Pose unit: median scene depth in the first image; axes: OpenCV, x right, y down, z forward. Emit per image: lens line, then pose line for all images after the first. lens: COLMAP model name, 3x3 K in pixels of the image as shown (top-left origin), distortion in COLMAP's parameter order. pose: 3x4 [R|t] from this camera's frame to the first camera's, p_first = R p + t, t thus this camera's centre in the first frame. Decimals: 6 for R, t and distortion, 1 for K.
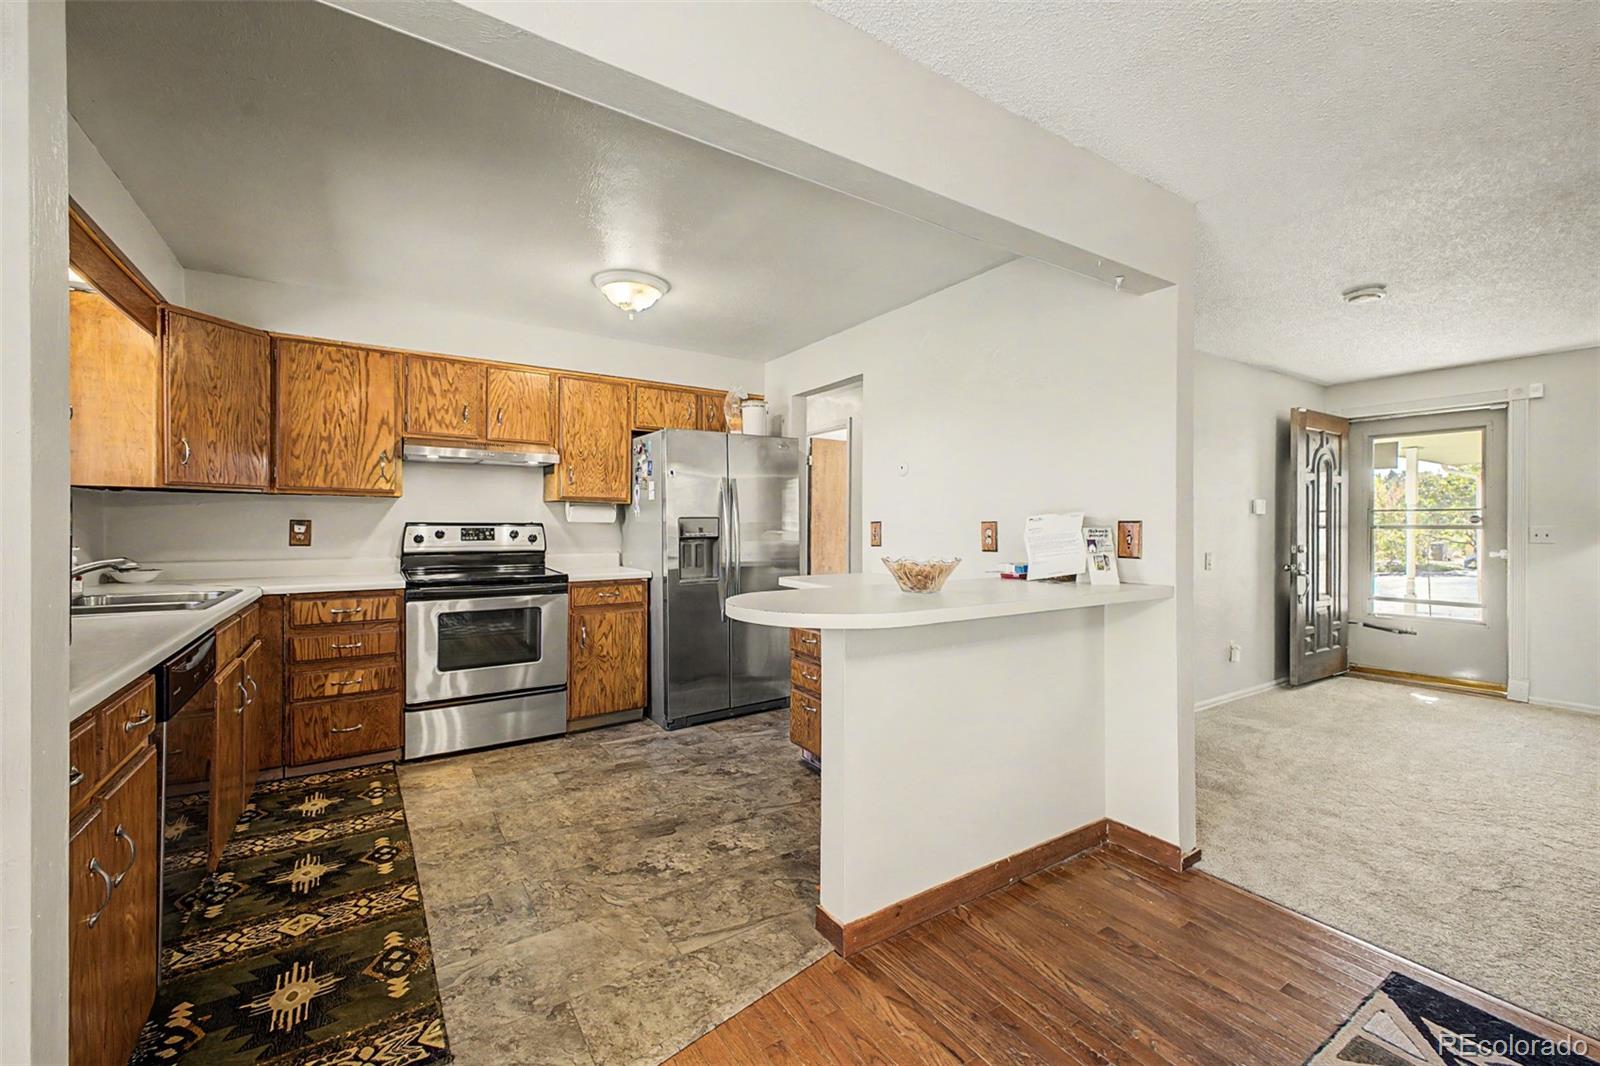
lens RADIAL K [[631.2, 0, 800.4], [0, 631.2, 525.2], [0, 0, 1]] dist [0.021926, -0.005443]
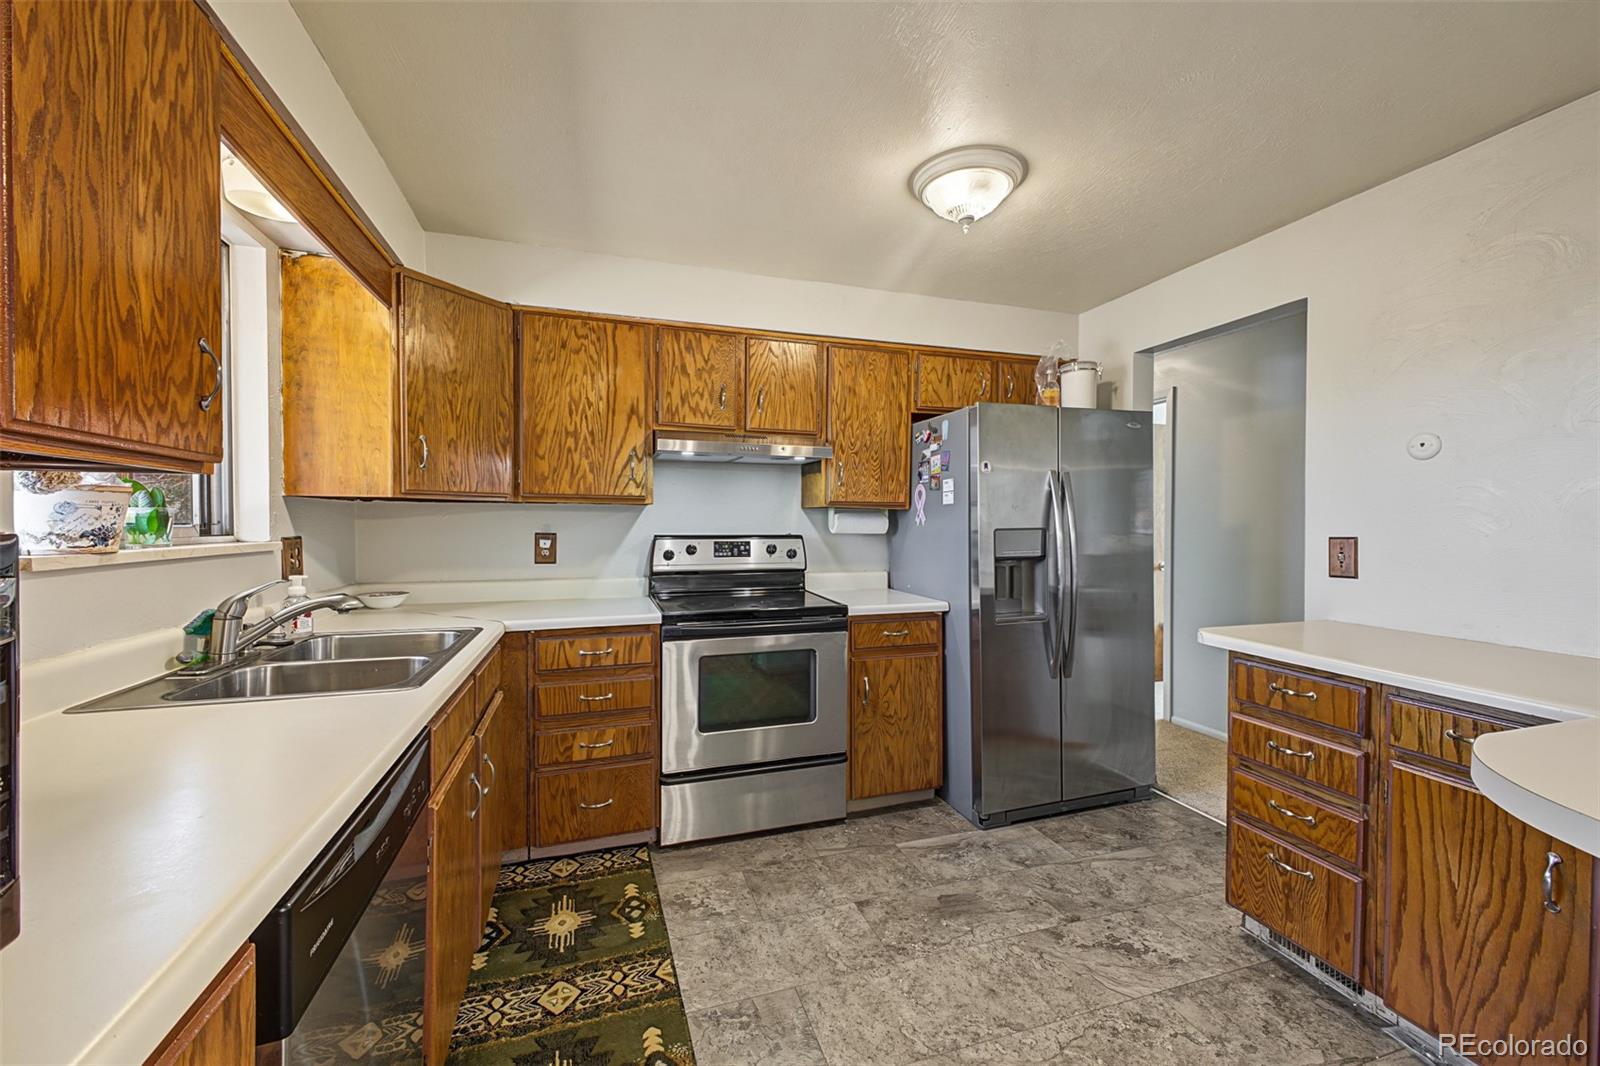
lens RADIAL K [[631.2, 0, 808.4], [0, 631.2, 531.6], [0, 0, 1]] dist [0.021926, -0.005443]
pose [[0.962965, 0.002476, -0.269613, -0.247703], [0.000369, 0.999945, 0.010503, -0.020923], [0.269624, -0.010213, 0.962911, 0.319050]]
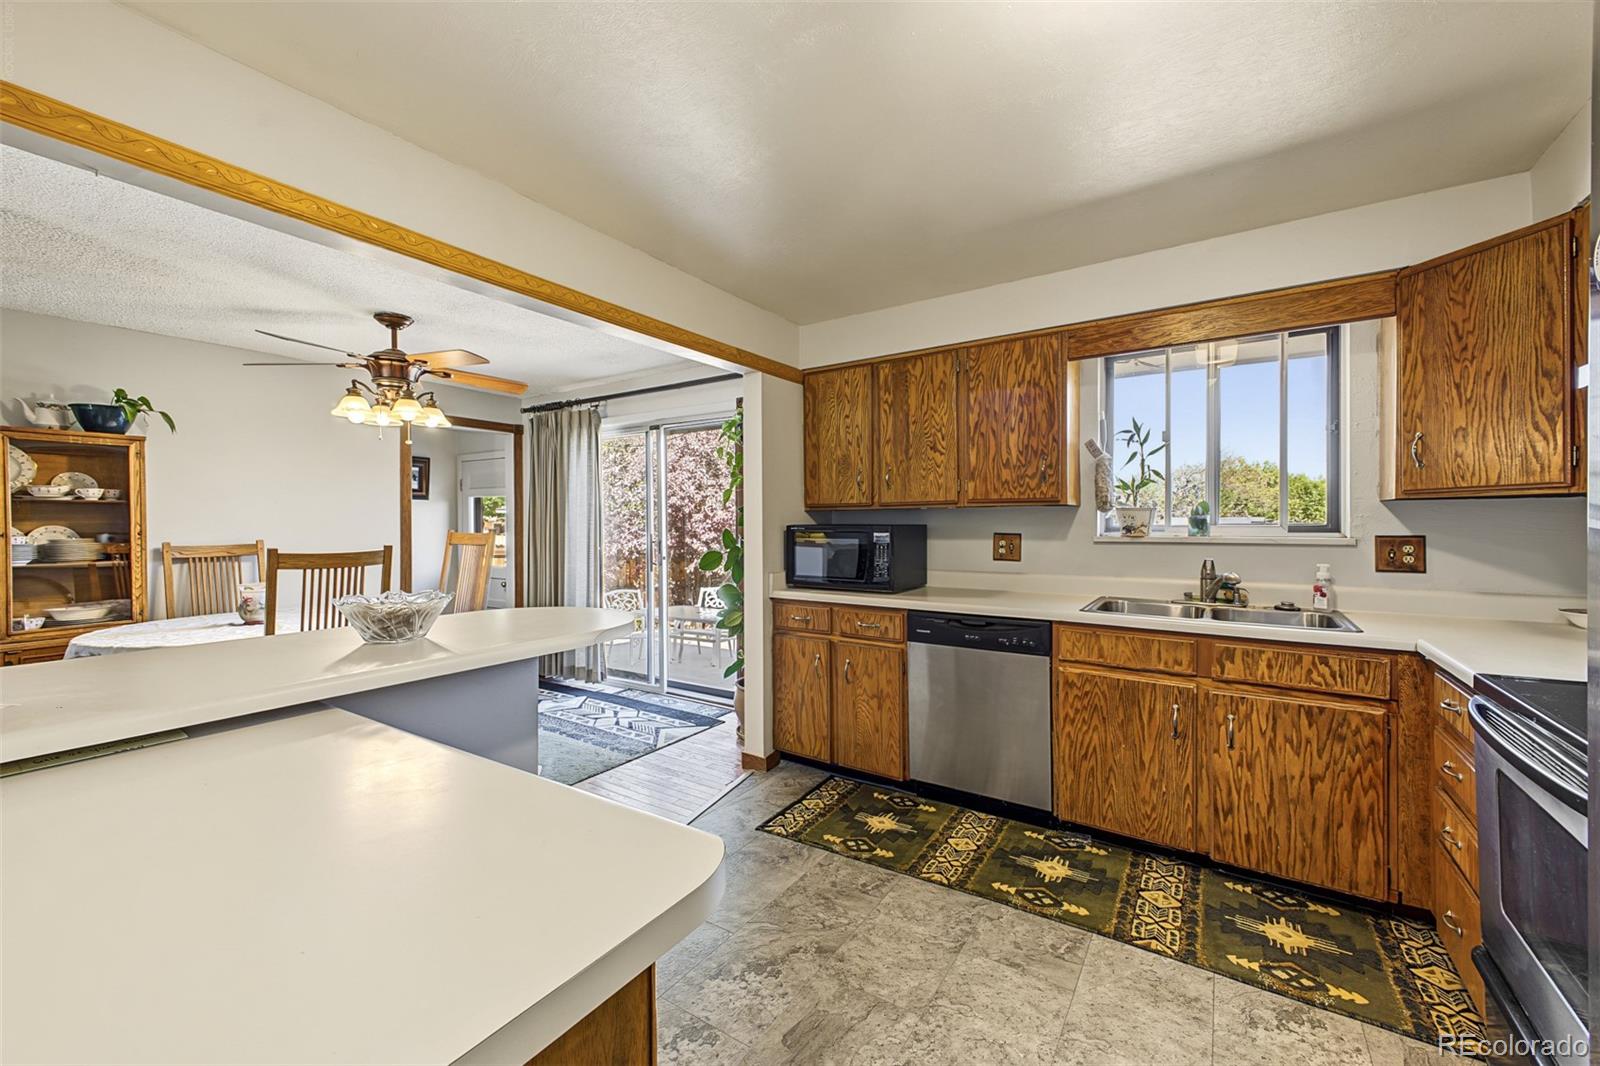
lens RADIAL K [[631.2, 0, 789.9], [0, 631.2, 529.1], [0, 0, 1]] dist [0.021926, -0.005443]
pose [[-0.928045, 0.007980, -0.372383, 0.022042], [0.003818, 0.999922, 0.011914, -0.028062], [0.372449, 0.009635, -0.928003, 1.255796]]
